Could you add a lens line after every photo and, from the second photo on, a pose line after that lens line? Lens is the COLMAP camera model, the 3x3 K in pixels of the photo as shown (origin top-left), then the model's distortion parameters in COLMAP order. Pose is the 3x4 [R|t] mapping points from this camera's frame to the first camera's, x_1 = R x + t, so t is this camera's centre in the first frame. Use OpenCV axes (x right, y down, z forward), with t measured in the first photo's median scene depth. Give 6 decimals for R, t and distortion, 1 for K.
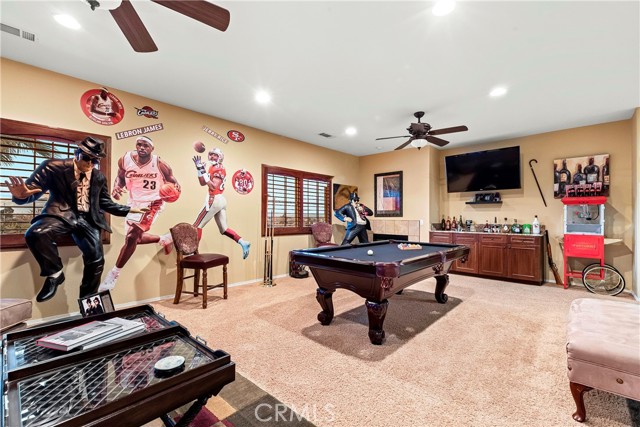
lens RADIAL K [[290.5, 0, 313.2], [0, 290.5, 213.2], [0, 0, 1]] dist [-0.000149, 0.000397]
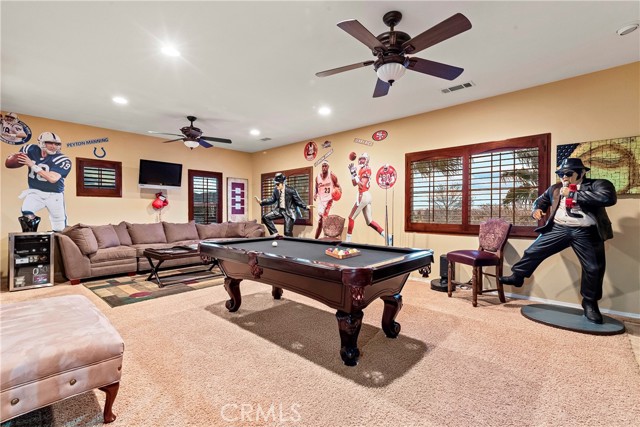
lens RADIAL K [[290.5, 0, 313.2], [0, 290.5, 213.2], [0, 0, 1]] dist [-0.000149, 0.000397]
pose [[-0.017984, 0.007912, -0.999807, 0.885684], [0.018664, 0.999797, 0.007577, 0.010823], [0.999664, -0.018525, -0.018128, 0.830216]]
